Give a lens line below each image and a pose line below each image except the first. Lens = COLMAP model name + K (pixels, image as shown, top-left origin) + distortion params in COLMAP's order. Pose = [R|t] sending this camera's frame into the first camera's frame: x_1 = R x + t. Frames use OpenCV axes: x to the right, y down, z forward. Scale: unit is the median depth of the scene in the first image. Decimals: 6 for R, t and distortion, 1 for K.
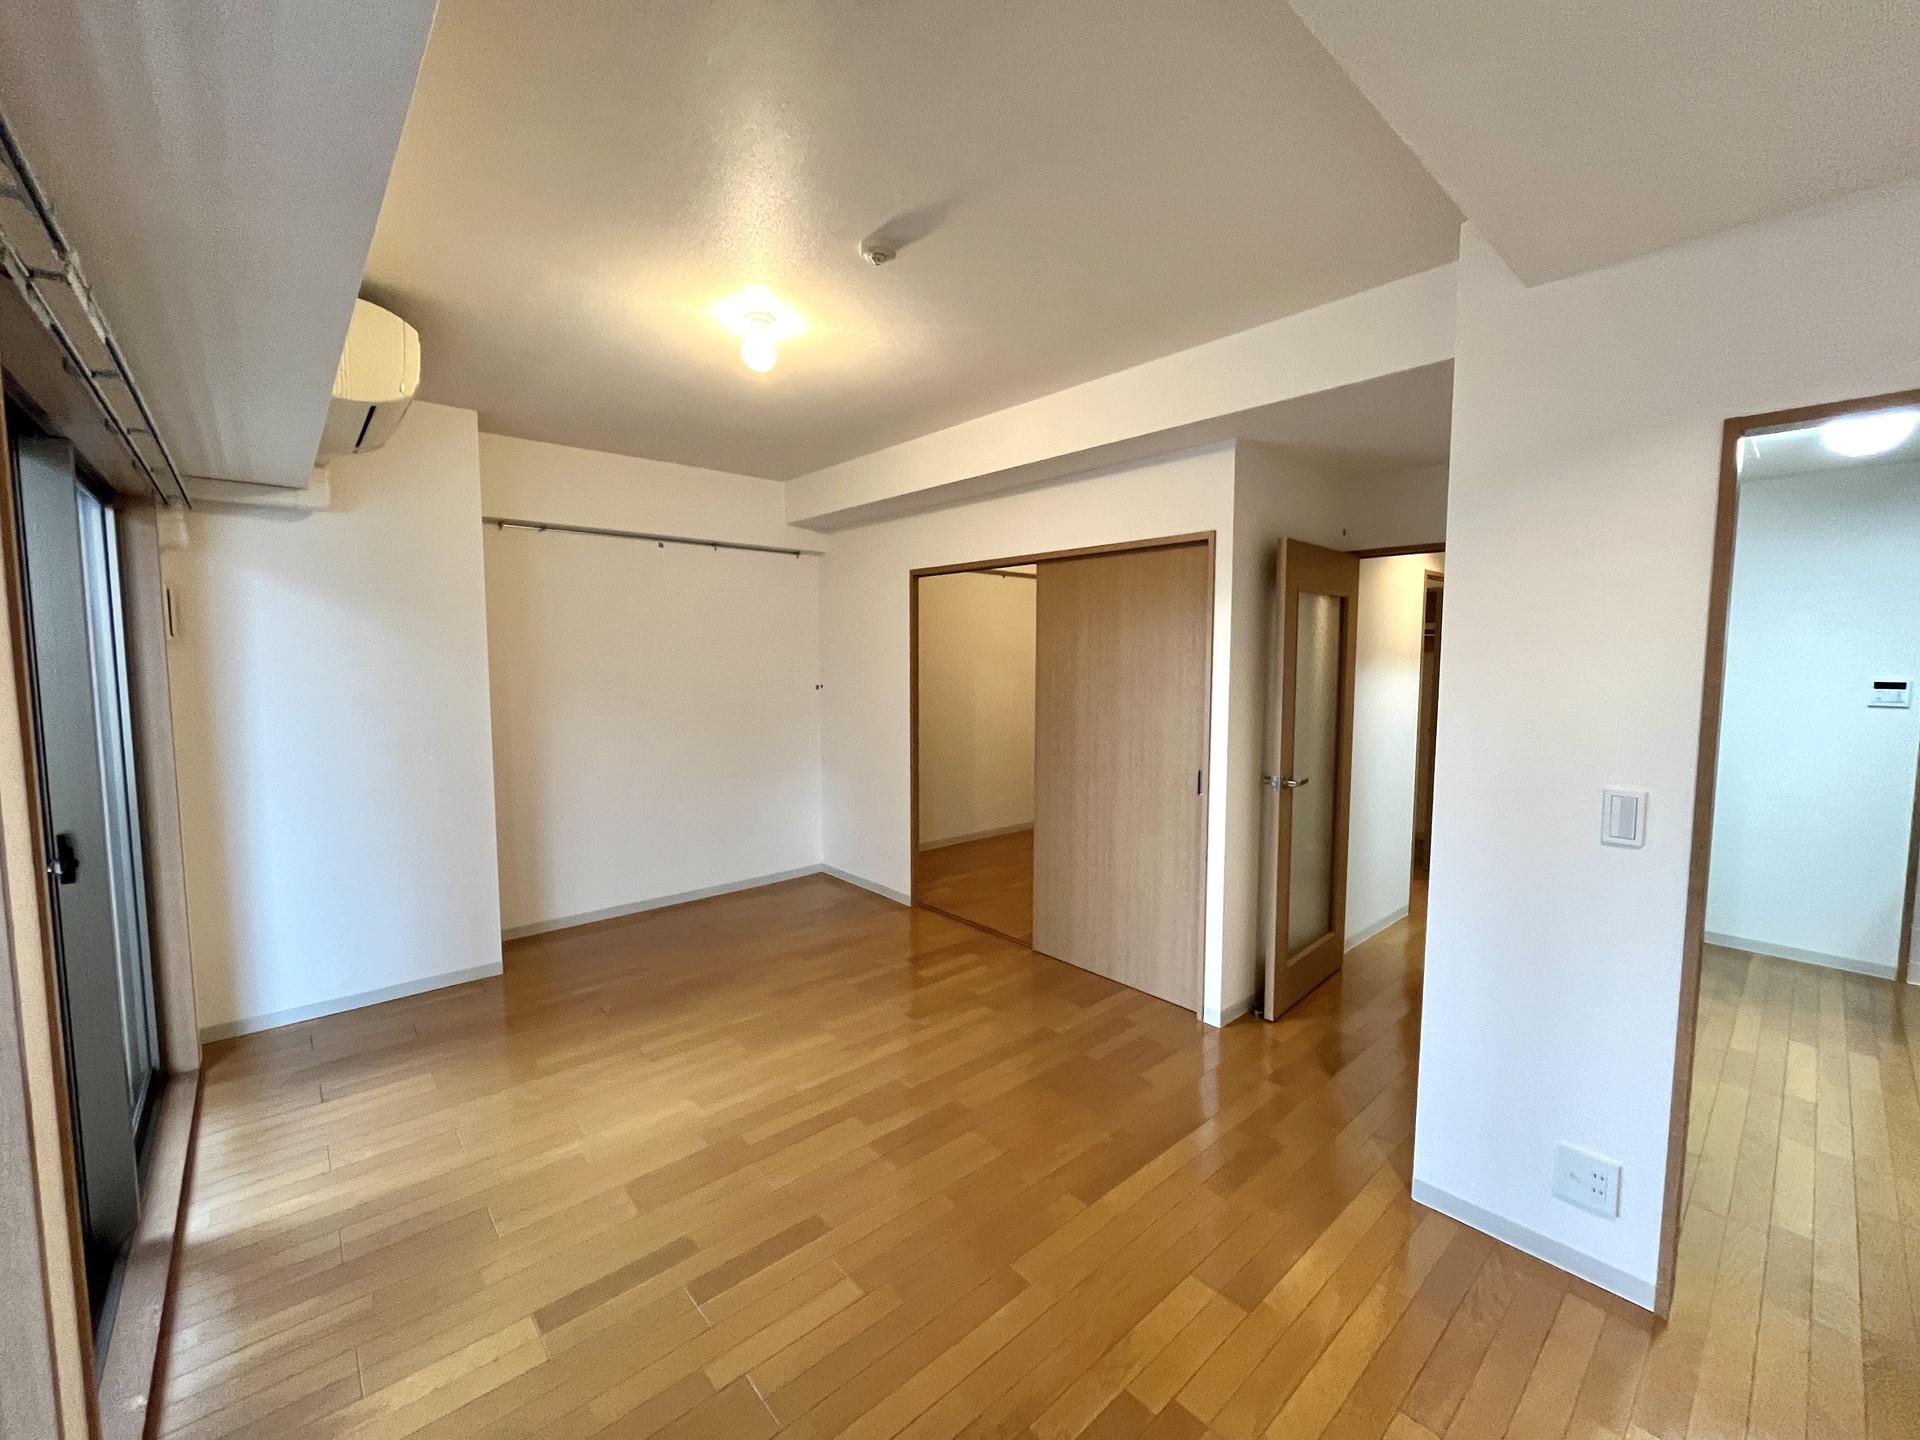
lens RADIAL K [[777.2, 0, 956.7], [0, 777.2, 720.7], [0, 0, 1]] dist [0.008693, 0.000199]
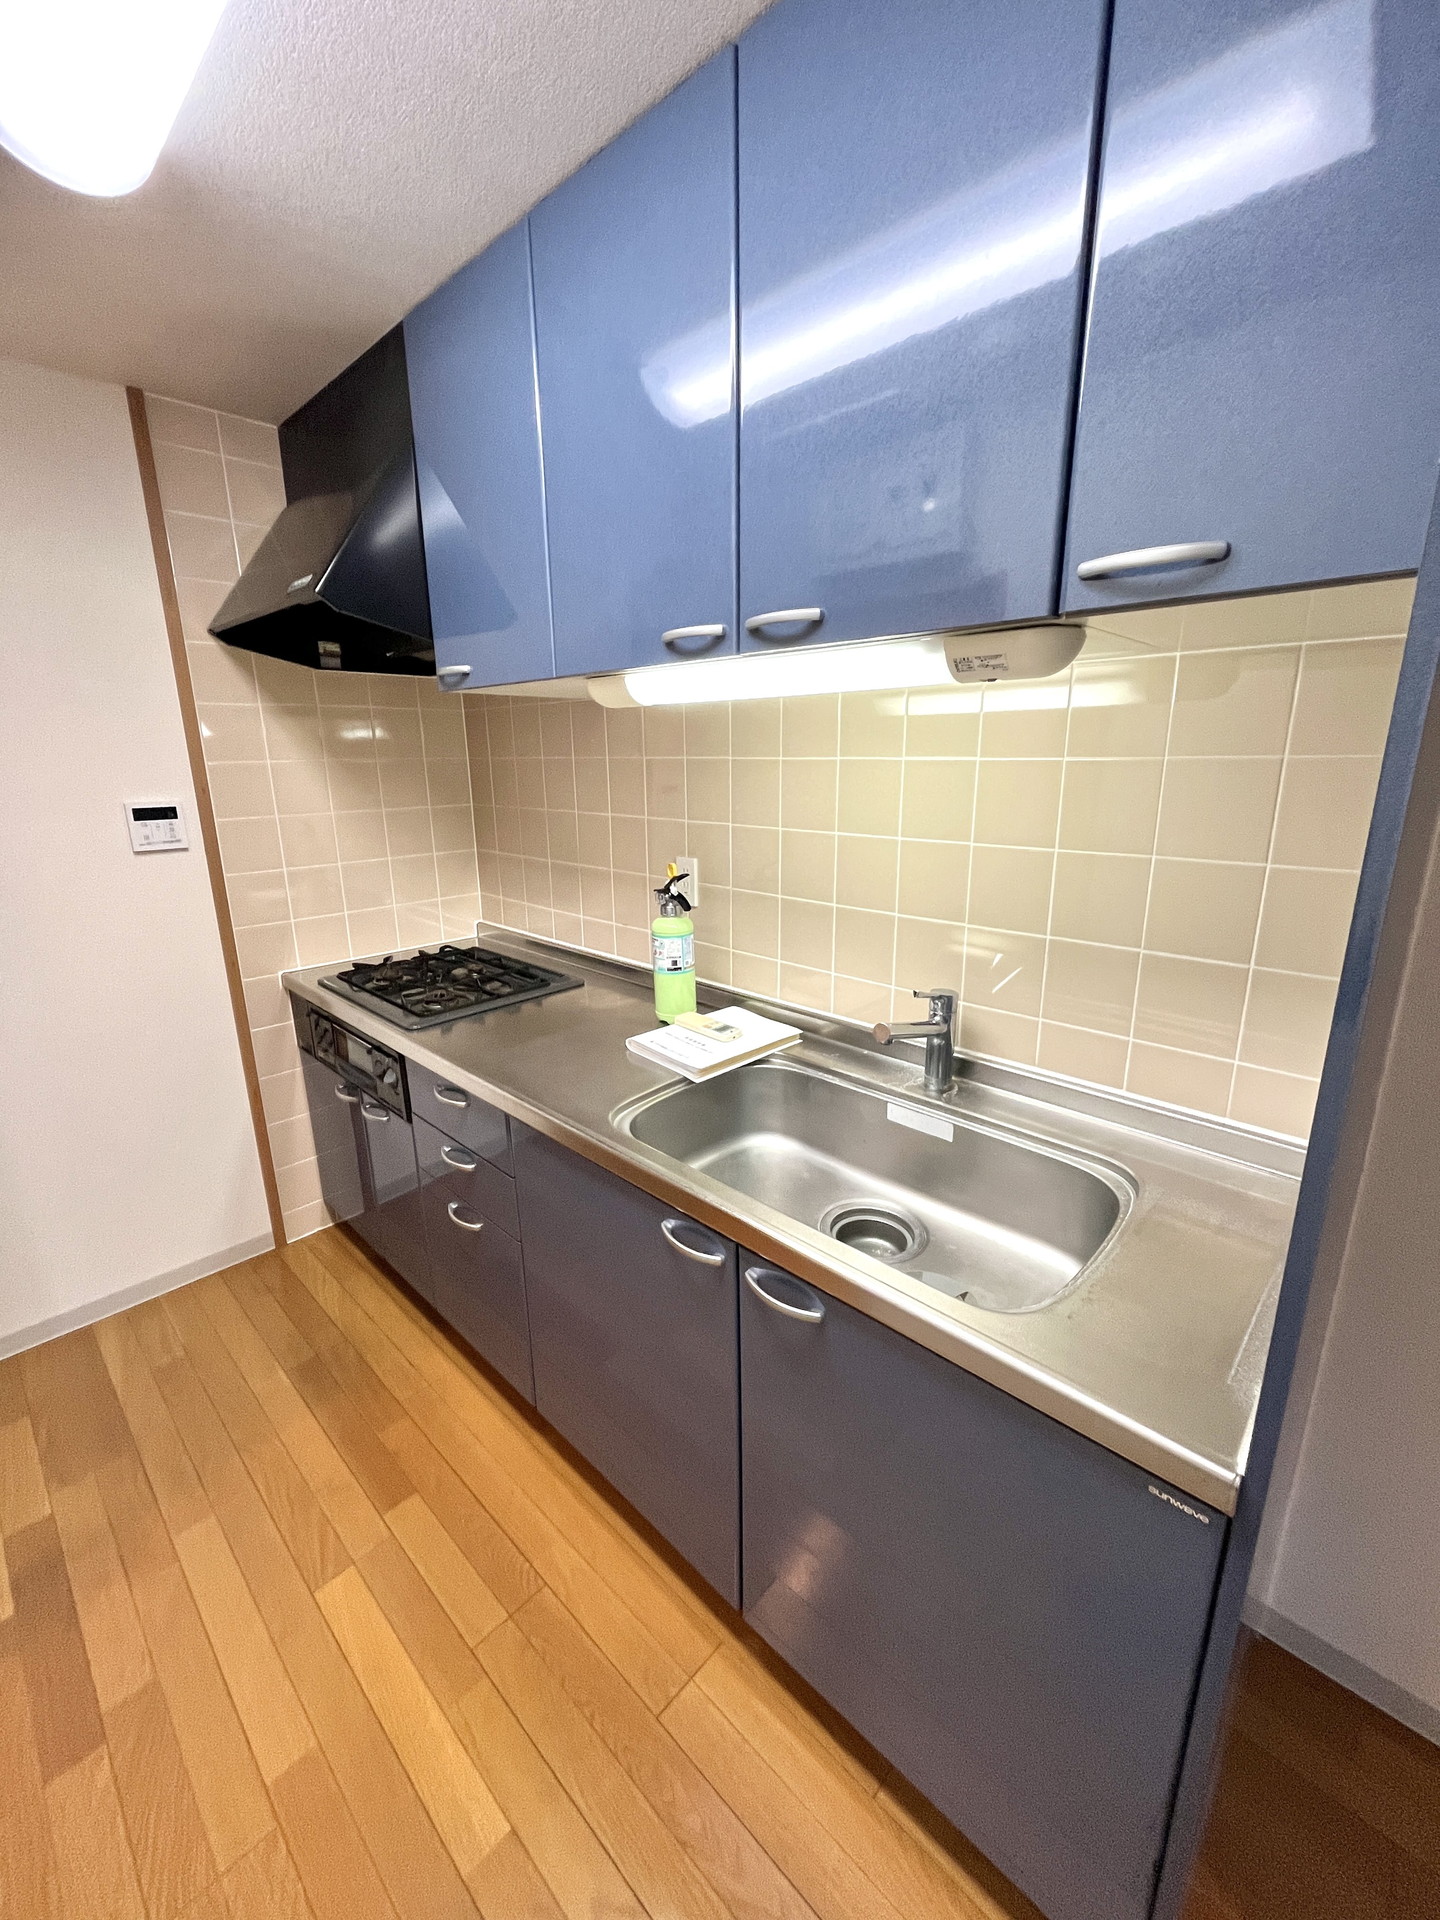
lens RADIAL K [[777.2, 0, 717.8], [0, 777.2, 962.8], [0, 0, 1]] dist [0.008693, 0.000199]
pose [[-0.066525, -0.258519, 0.963713, 0.579901], [0.088566, 0.960510, 0.263774, -0.053894], [-0.993846, 0.102900, -0.041002, 0.624518]]
